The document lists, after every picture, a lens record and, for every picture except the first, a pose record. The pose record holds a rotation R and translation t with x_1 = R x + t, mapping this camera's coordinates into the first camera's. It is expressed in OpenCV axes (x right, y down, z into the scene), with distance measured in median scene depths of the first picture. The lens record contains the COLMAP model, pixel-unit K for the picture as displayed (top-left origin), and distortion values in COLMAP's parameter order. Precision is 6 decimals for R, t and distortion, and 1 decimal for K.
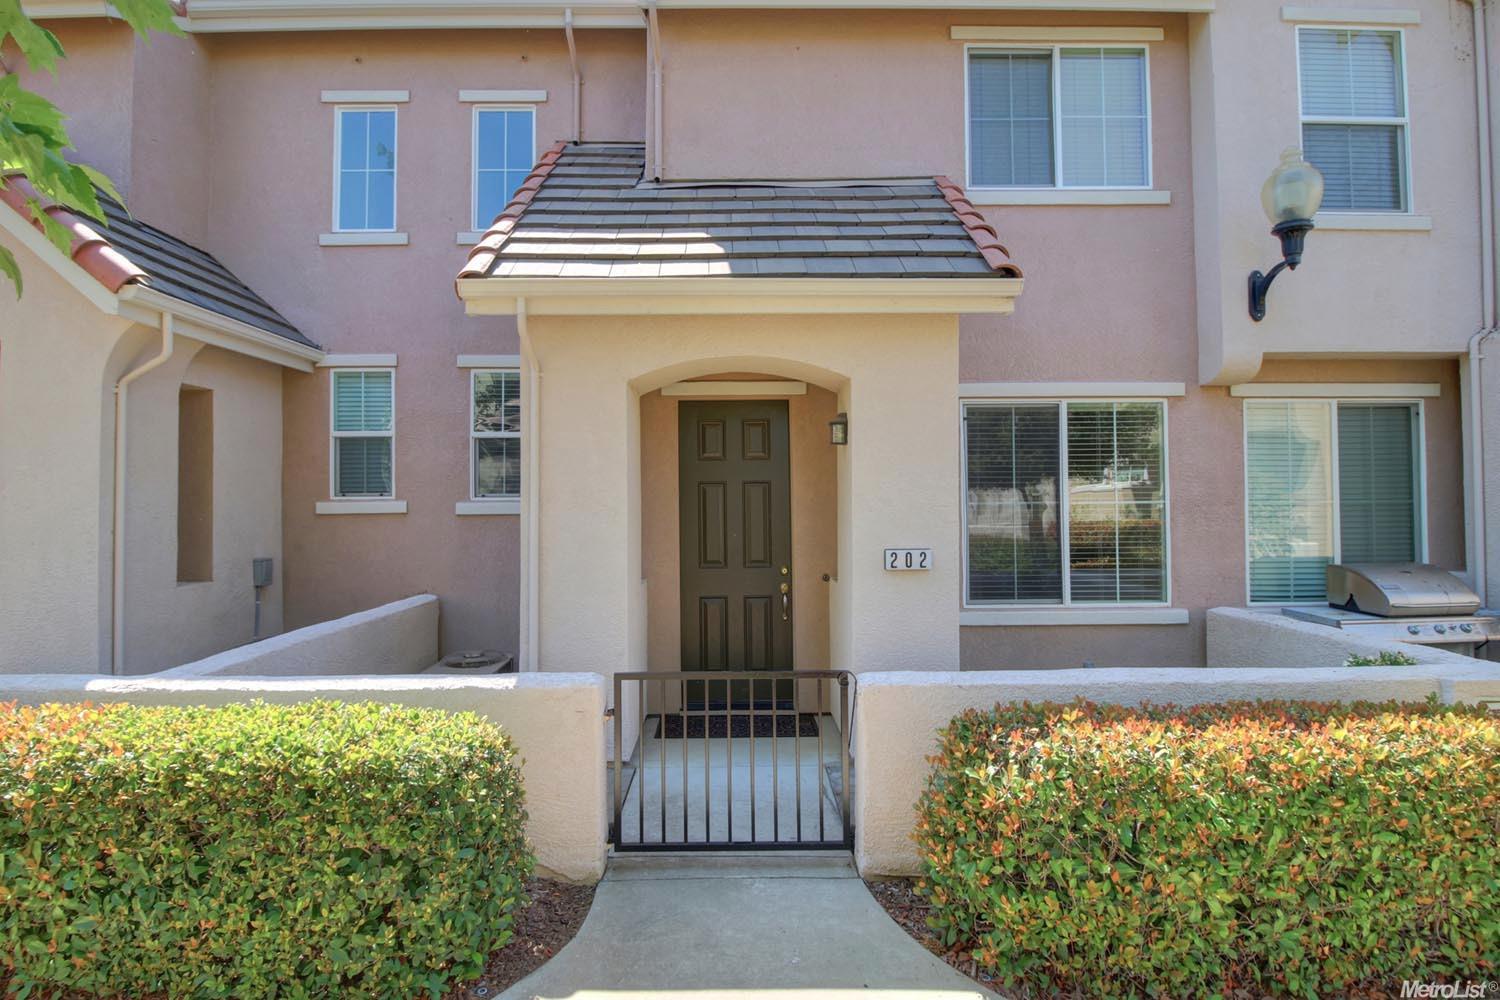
lens RADIAL K [[707.1, 0, 739.1], [0, 707.1, 487.4], [0, 0, 1]] dist [0.000302, -0.012284]
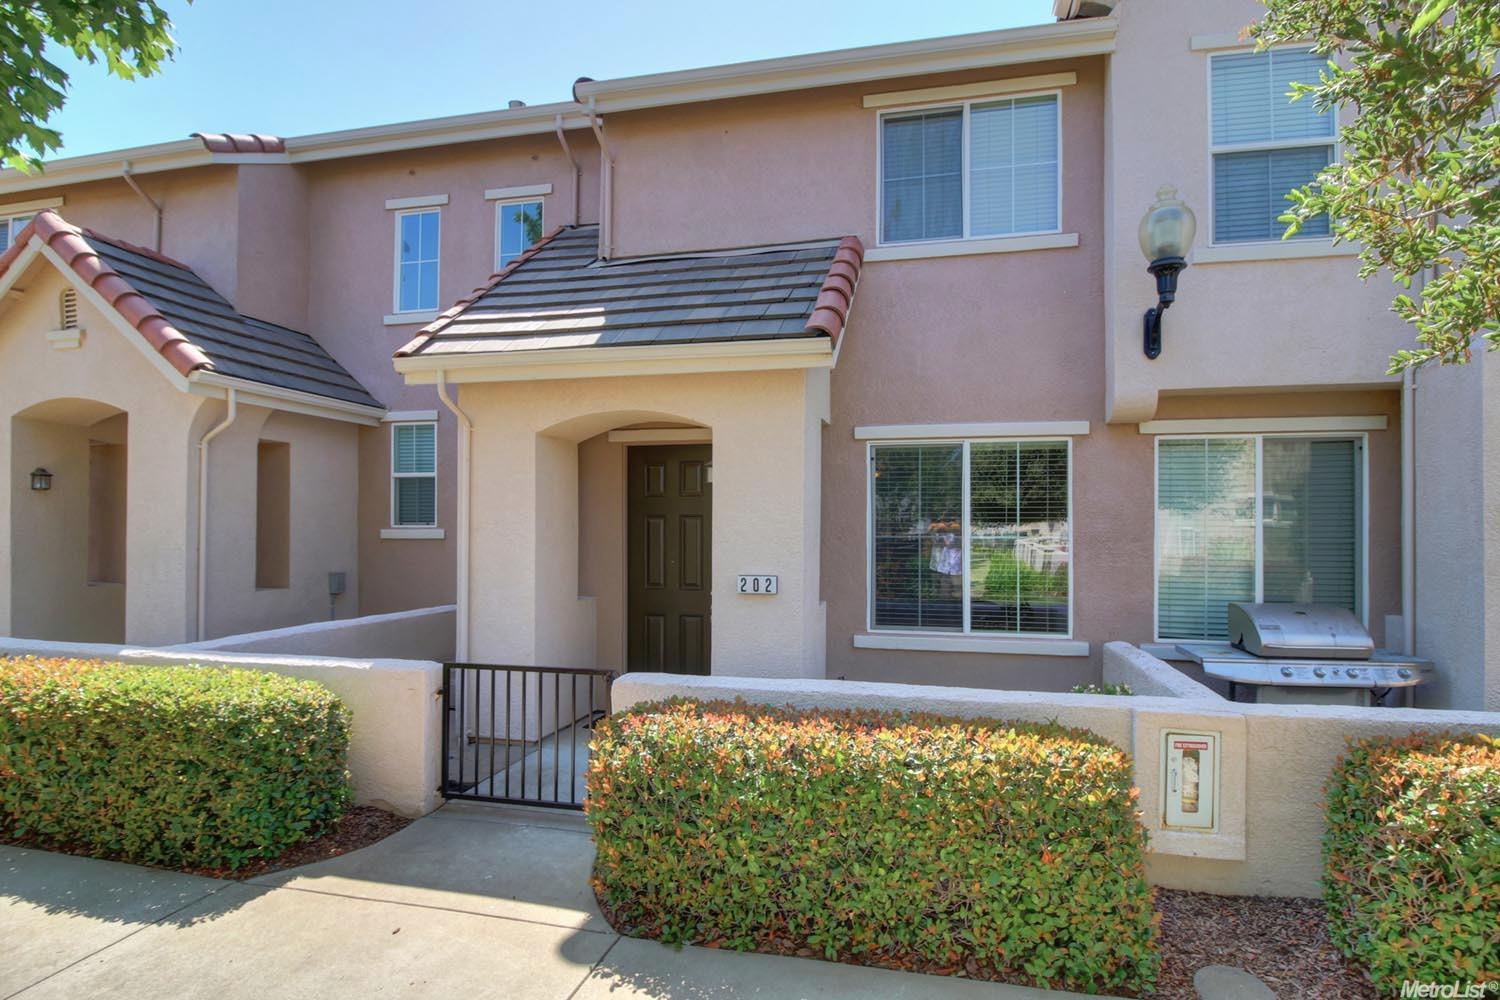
lens RADIAL K [[676.6, 0, 754.0], [0, 676.6, 528.3], [0, 0, 1]] dist [0.003063, -0.012057]
pose [[0.979175, 0.010009, -0.202773, 0.360583], [-0.007116, 0.999862, 0.014991, -0.004571], [0.202895, -0.013236, 0.979111, -0.060798]]
